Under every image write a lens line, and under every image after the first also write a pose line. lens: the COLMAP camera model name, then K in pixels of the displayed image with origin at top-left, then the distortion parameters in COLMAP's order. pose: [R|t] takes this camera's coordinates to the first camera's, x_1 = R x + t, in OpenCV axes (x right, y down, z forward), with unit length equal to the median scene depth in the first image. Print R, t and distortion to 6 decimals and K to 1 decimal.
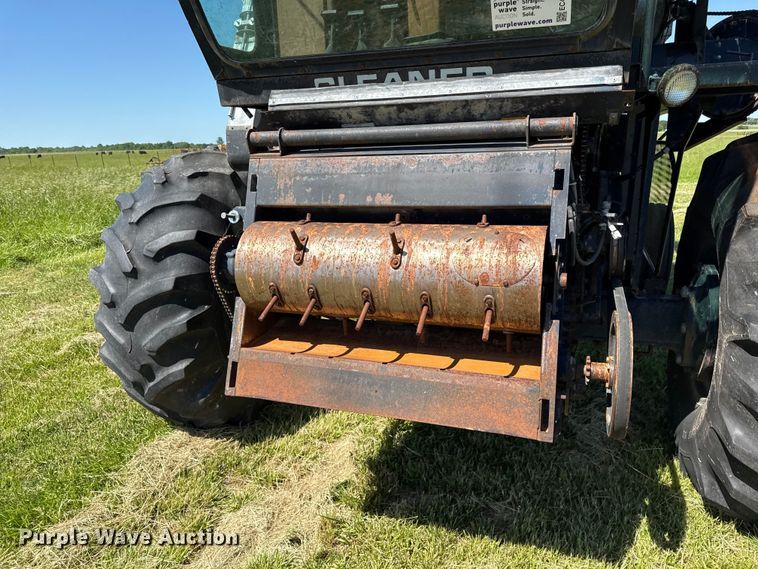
lens RADIAL K [[518.2, 0, 389.9], [0, 518.2, 281.4], [0, 0, 1]] dist [0.085113, -0.094548]
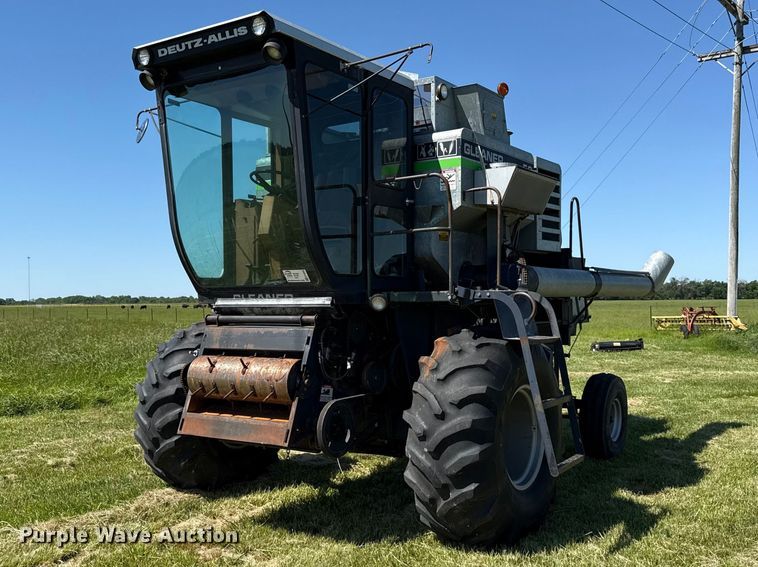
lens RADIAL K [[698.0, 0, 380.5], [0, 698.0, 315.0], [0, 0, 1]] dist [0.111185, -0.010138]
pose [[0.970151, 0.025902, -0.241116, 1.240771], [-0.081979, 0.970773, -0.225563, 0.343261], [0.228227, 0.238596, 0.943920, -1.752596]]
